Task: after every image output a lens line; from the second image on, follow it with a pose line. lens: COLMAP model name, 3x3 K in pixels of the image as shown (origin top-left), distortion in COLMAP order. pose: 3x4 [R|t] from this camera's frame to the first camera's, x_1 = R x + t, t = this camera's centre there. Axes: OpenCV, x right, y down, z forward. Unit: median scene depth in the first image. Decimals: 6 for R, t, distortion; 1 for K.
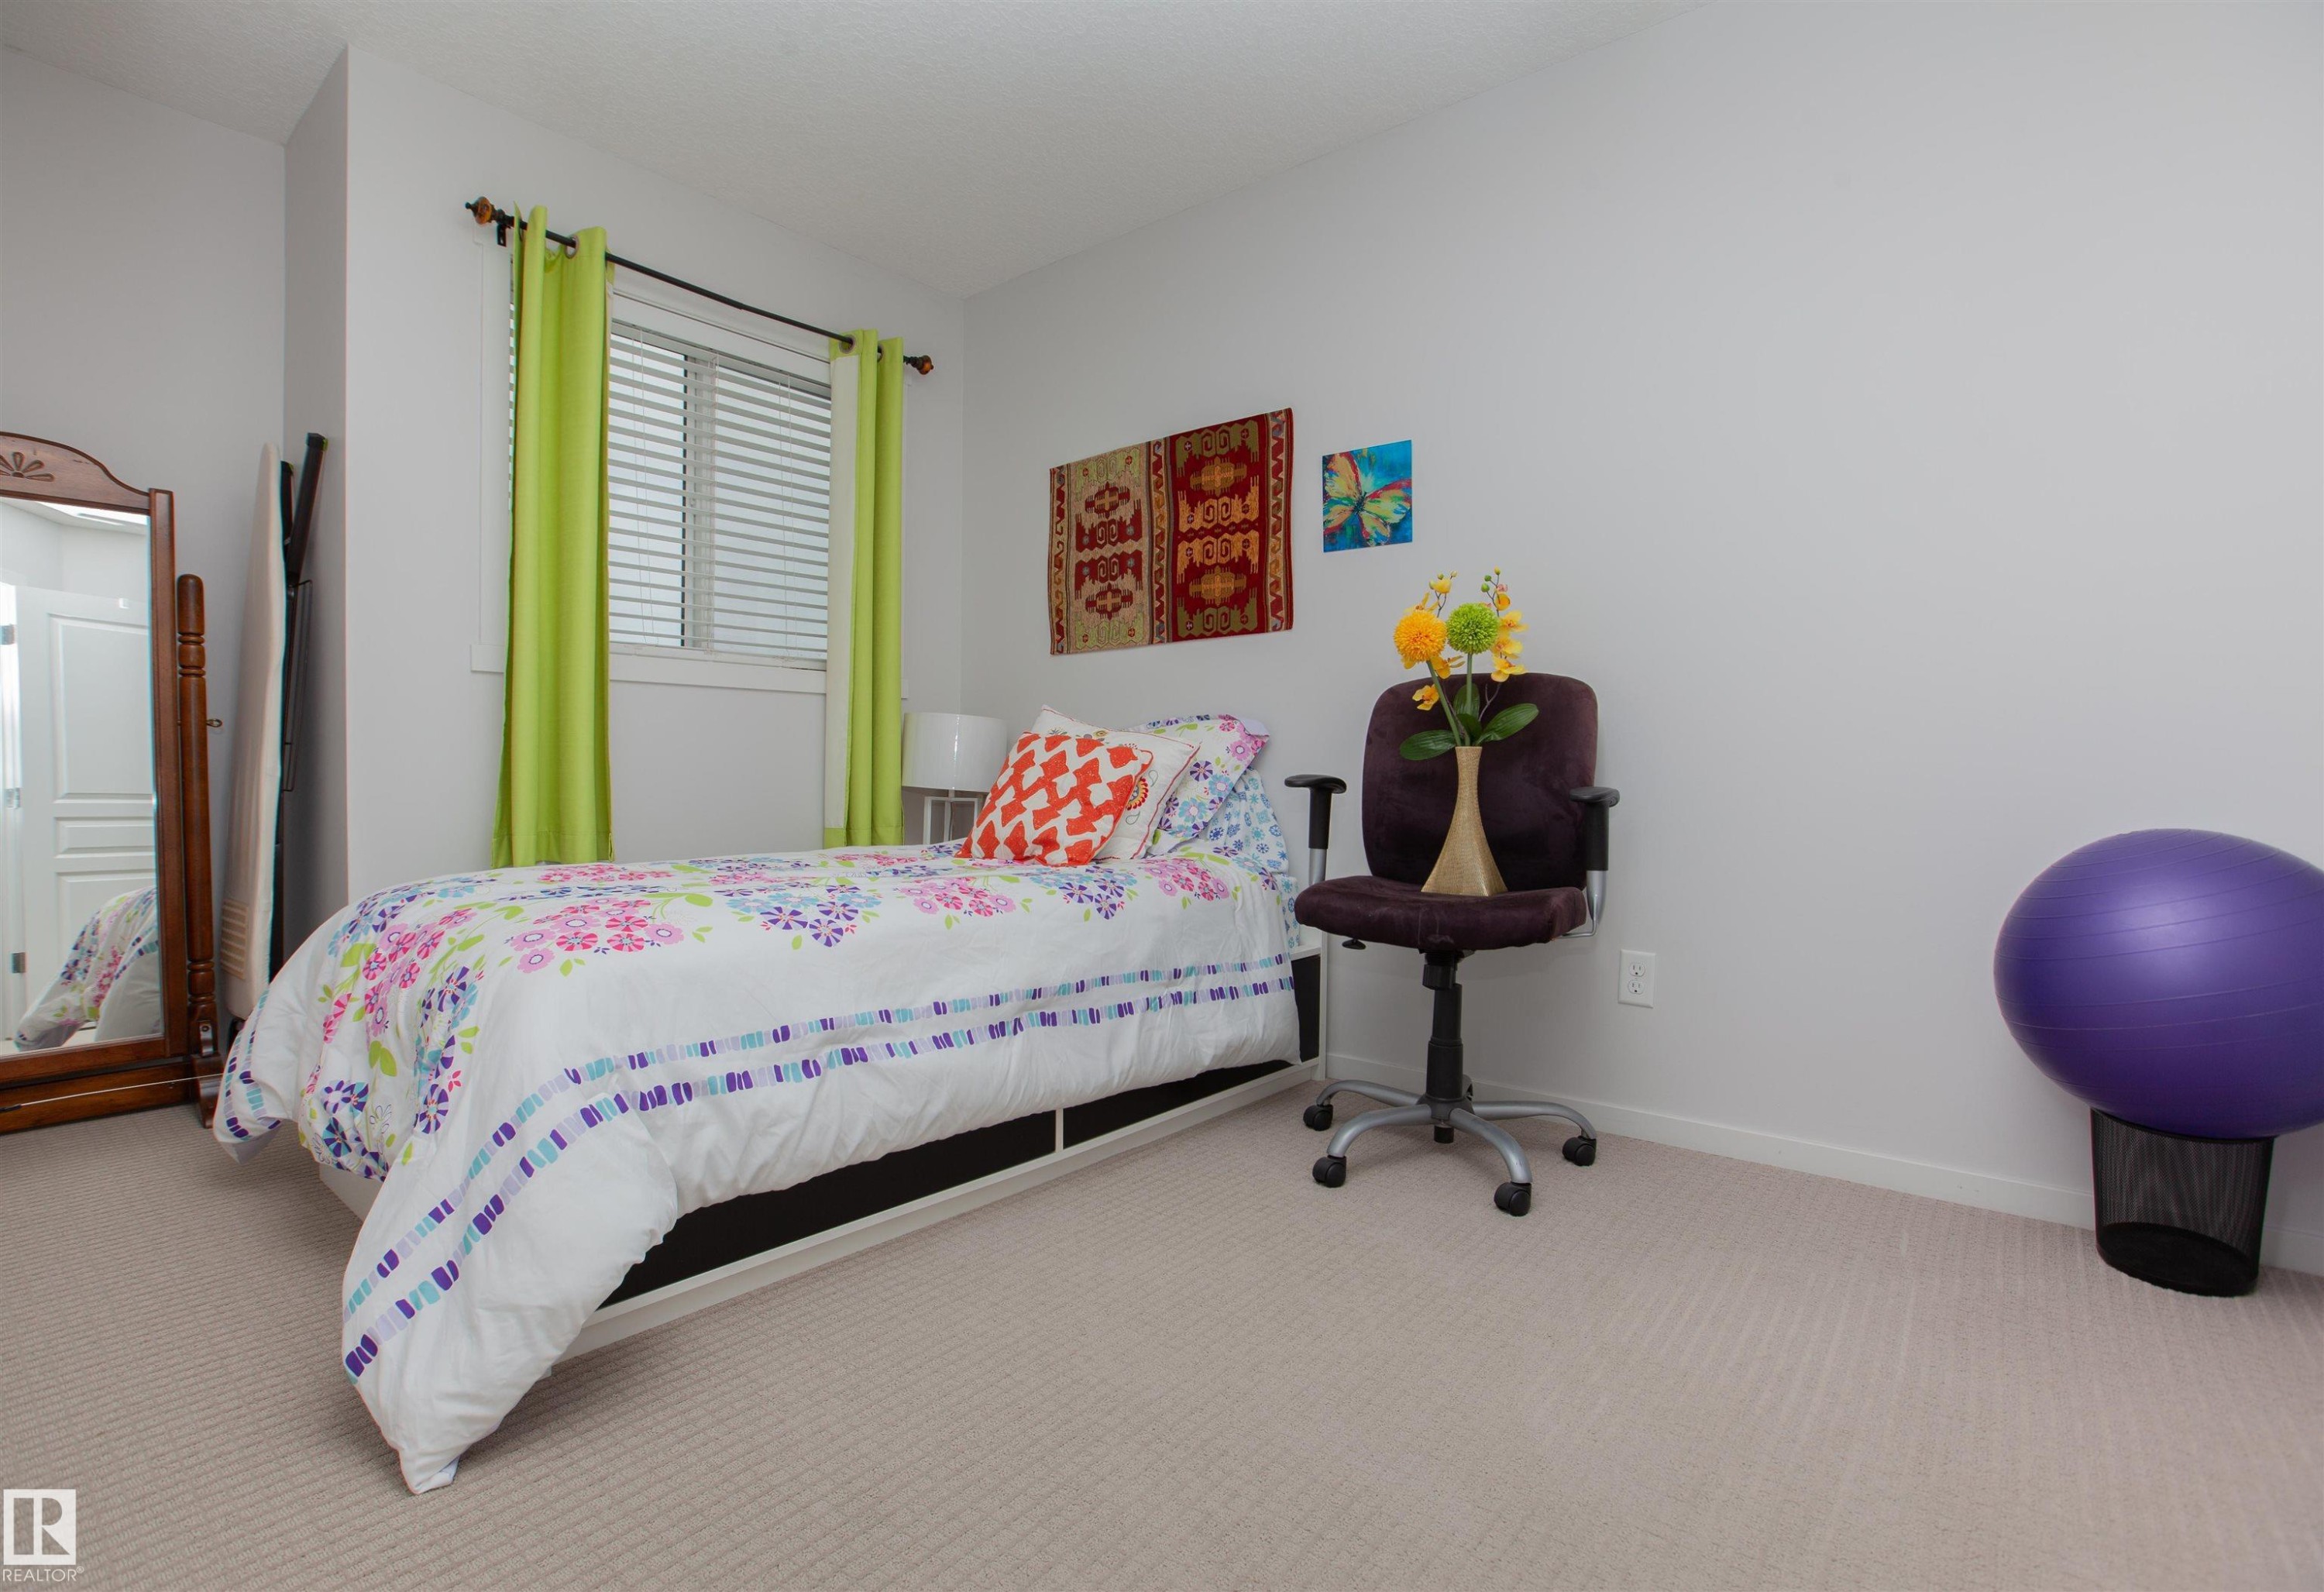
lens RADIAL K [[1200.4, 0, 1227.2], [0, 1200.4, 787.2], [0, 0, 1]] dist [-0.103934, 0.069663]
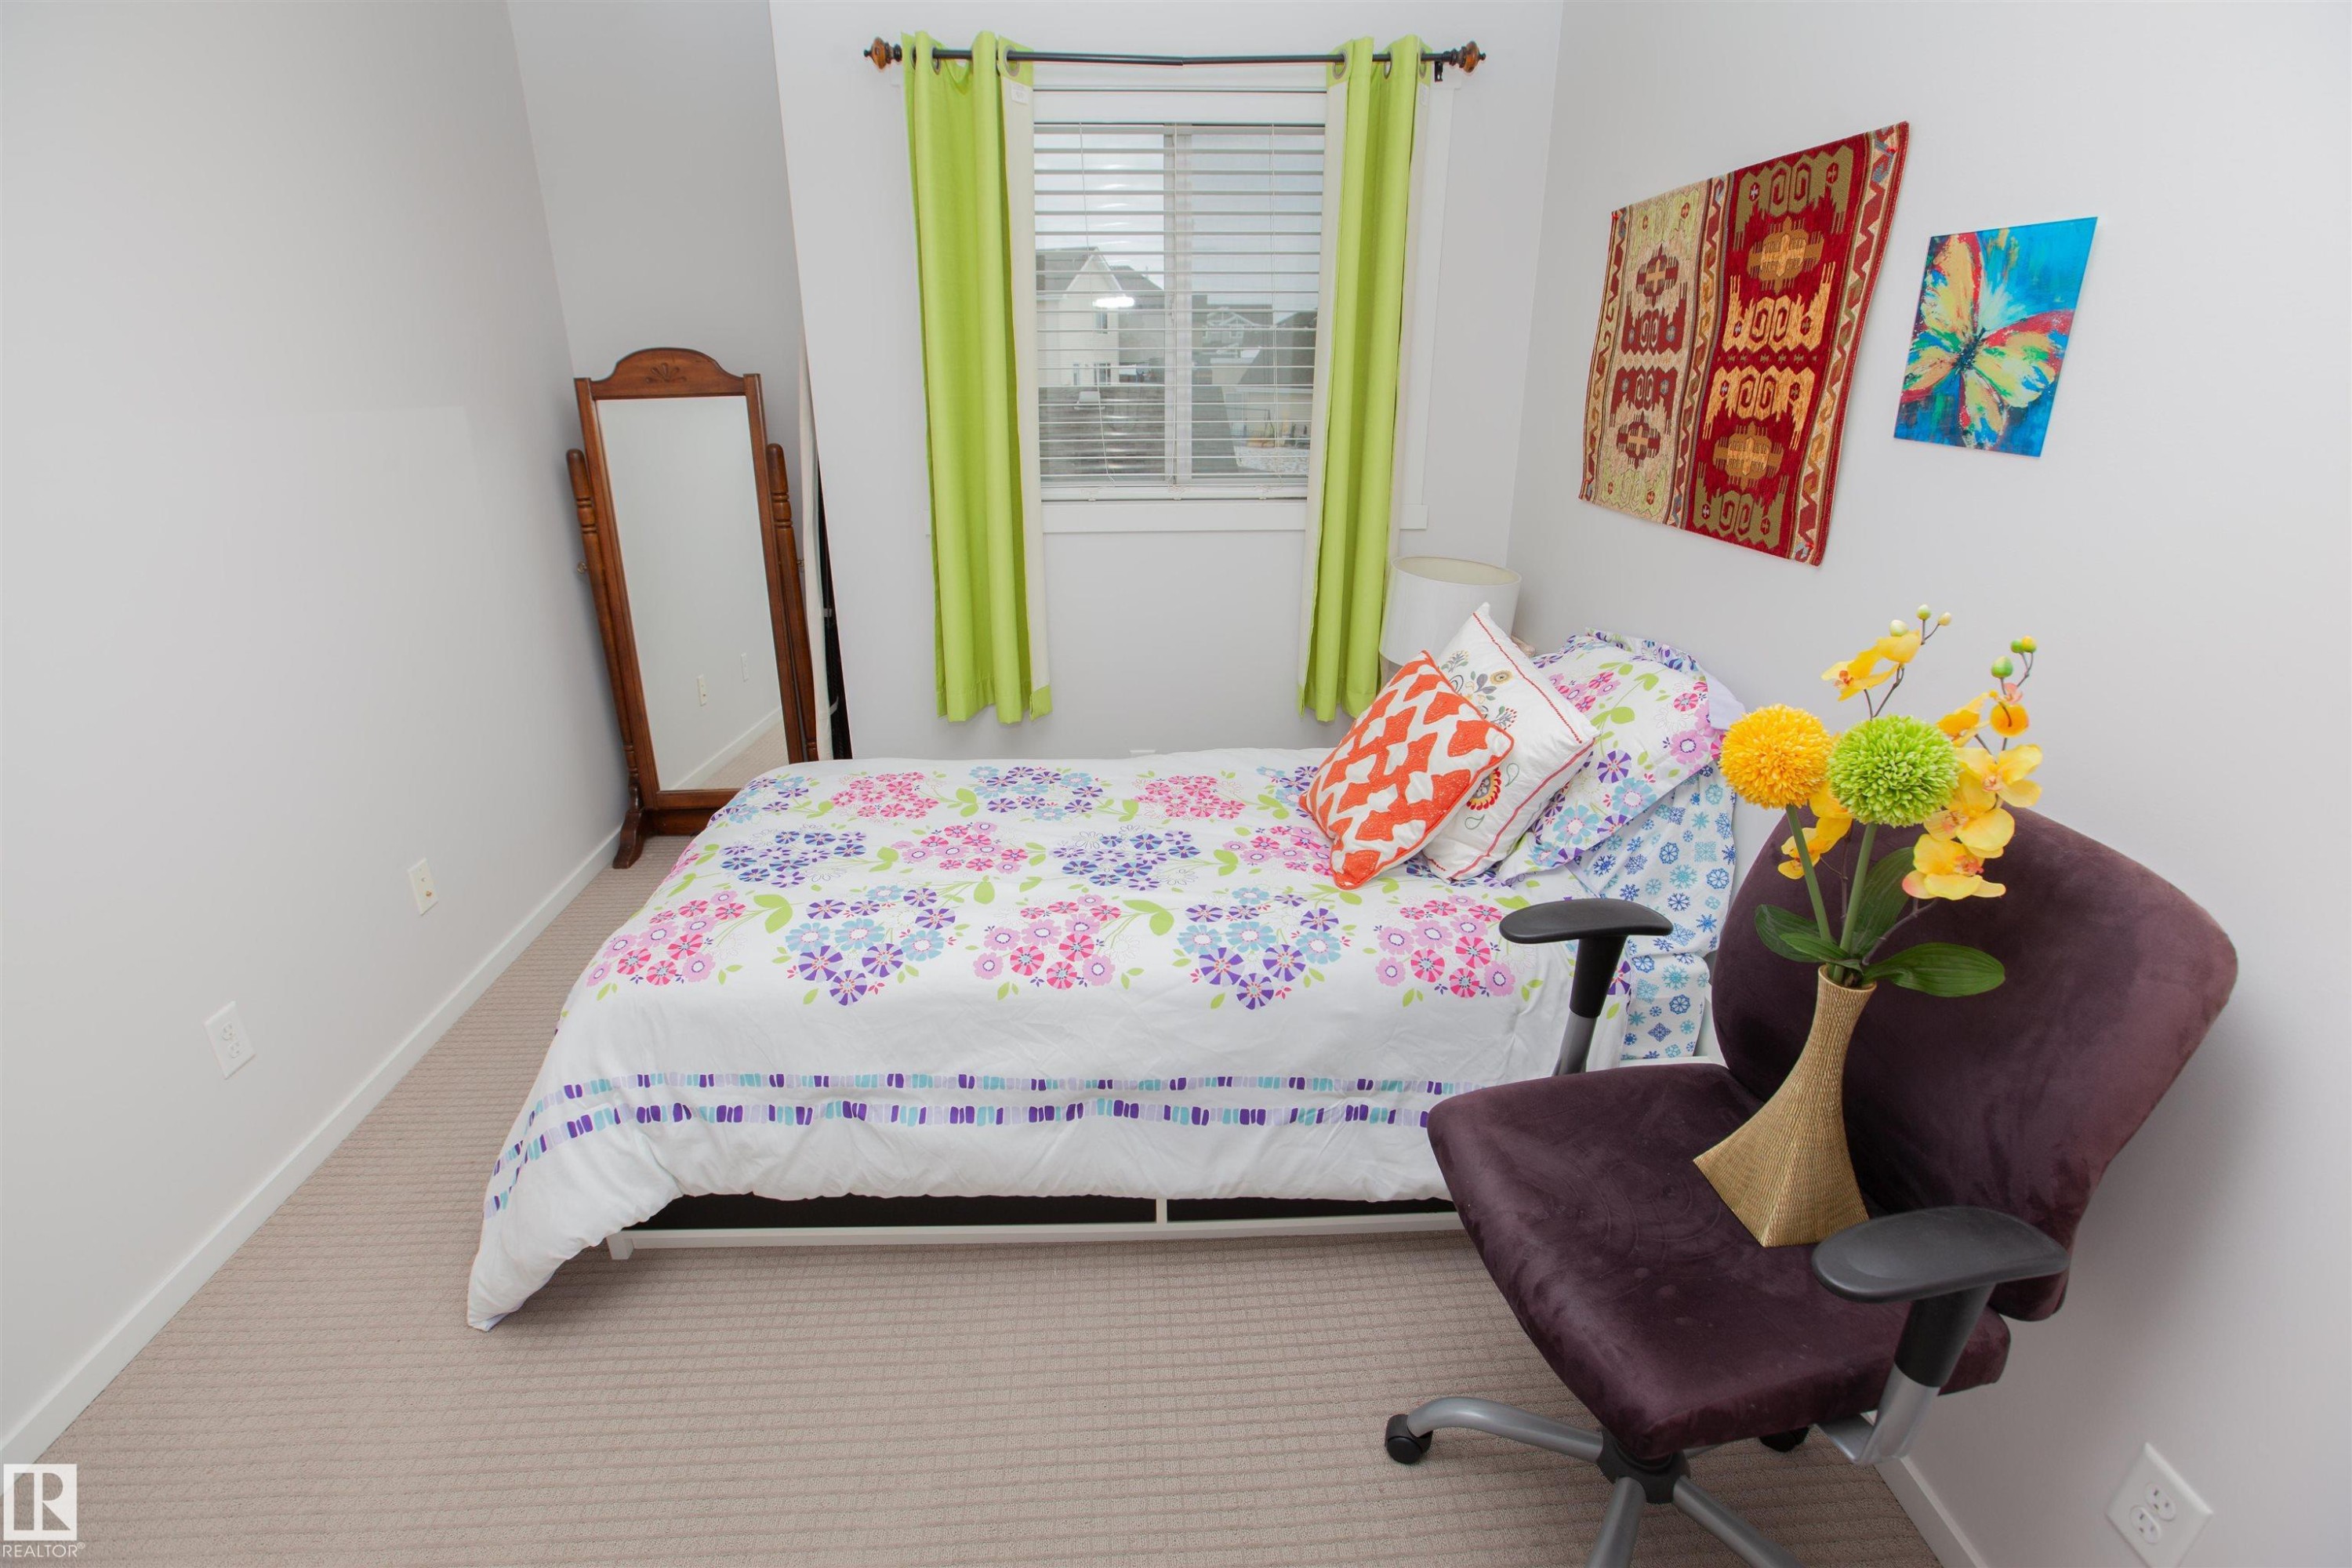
lens RADIAL K [[1164.8, 0, 1176.0], [0, 1164.8, 784.0], [0, 0, 1]] dist [-0.049265, 0.017503]
pose [[0.612533, 0.298306, -0.731995, 0.301803], [0.002924, 0.925193, 0.379486, -0.248341], [0.790440, -0.234588, 0.565839, 0.432429]]
